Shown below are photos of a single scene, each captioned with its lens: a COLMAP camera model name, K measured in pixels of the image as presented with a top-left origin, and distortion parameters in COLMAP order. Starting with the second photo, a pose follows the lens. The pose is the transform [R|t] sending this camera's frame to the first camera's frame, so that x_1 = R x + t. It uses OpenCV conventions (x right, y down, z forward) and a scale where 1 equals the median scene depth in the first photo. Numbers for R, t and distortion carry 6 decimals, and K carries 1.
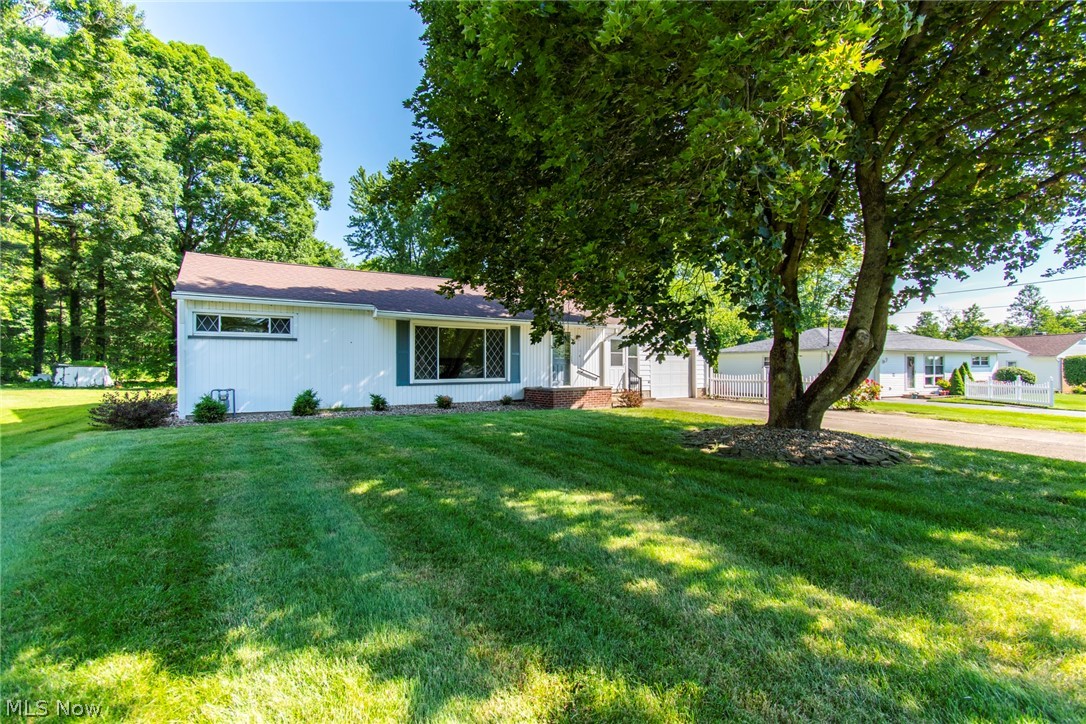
lens RADIAL K [[479.1, 0, 543.0], [0, 479.1, 362.0], [0, 0, 1]] dist [0.000938, -0.000098]
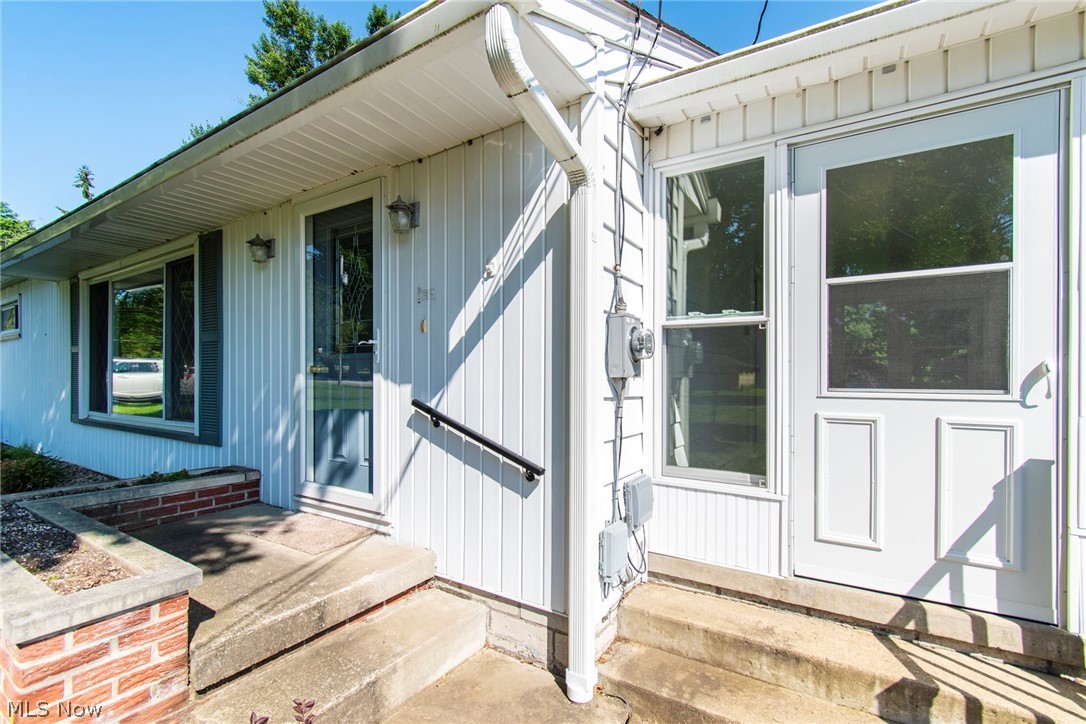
lens RADIAL K [[479.1, 0, 543.0], [0, 479.1, 362.0], [0, 0, 1]] dist [0.000938, -0.000098]
pose [[0.406792, -0.004389, -0.913510, 0.277616], [0.005779, 0.999981, -0.002231, 0.001316], [0.913502, -0.004372, 0.406810, 1.098563]]
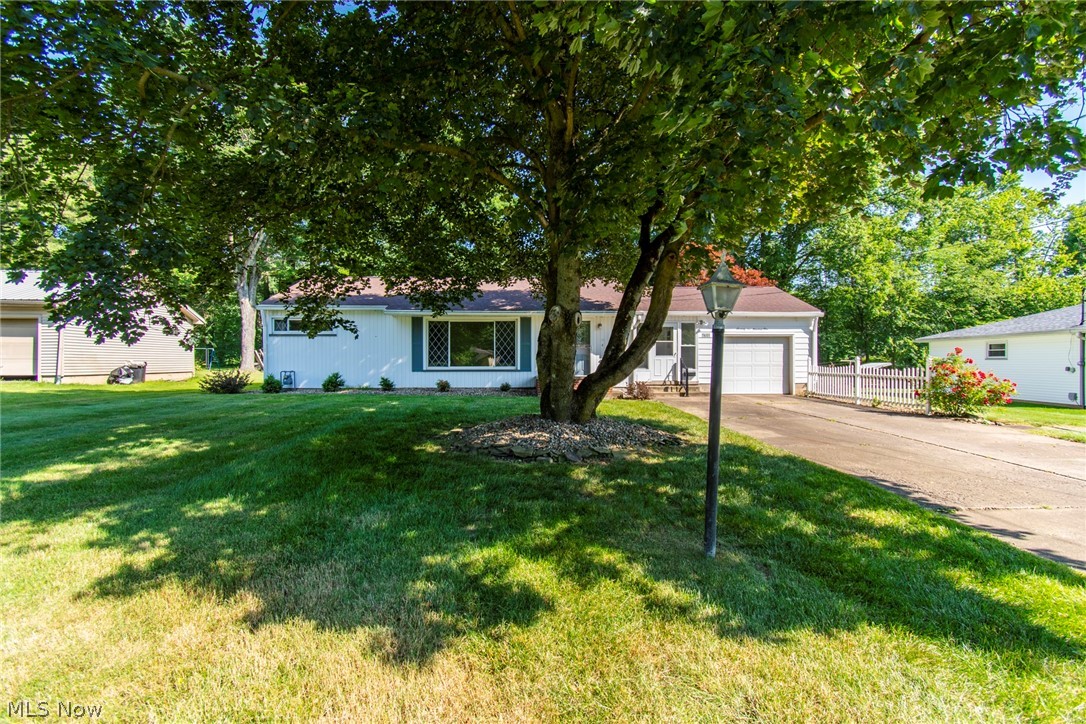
lens RADIAL K [[479.1, 0, 543.0], [0, 479.1, 362.0], [0, 0, 1]] dist [0.000938, -0.000098]
pose [[0.856428, -0.003668, -0.516254, 0.536784], [0.003474, 0.999993, -0.001341, 0.025592], [0.516255, -0.000645, 0.856435, 0.121983]]
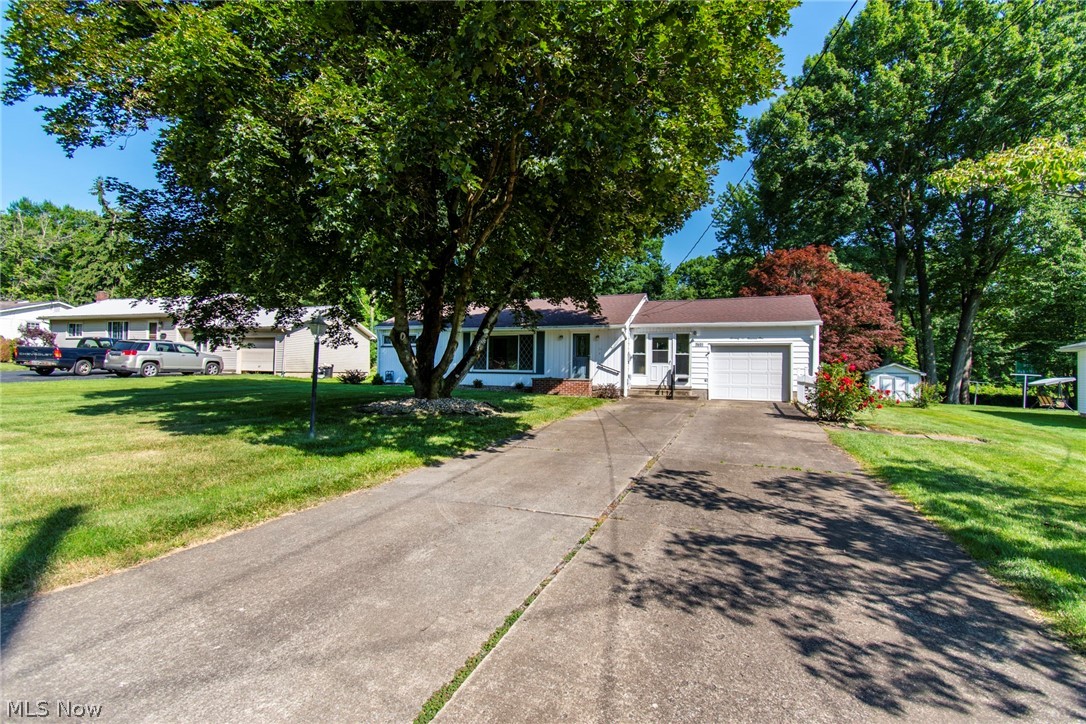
lens RADIAL K [[479.1, 0, 543.0], [0, 479.1, 362.0], [0, 0, 1]] dist [0.000938, -0.000098]
pose [[0.577115, -0.006665, -0.816636, 1.069154], [-0.012232, 0.999784, -0.016805, 0.033055], [0.816571, 0.019688, 0.576909, 0.248201]]
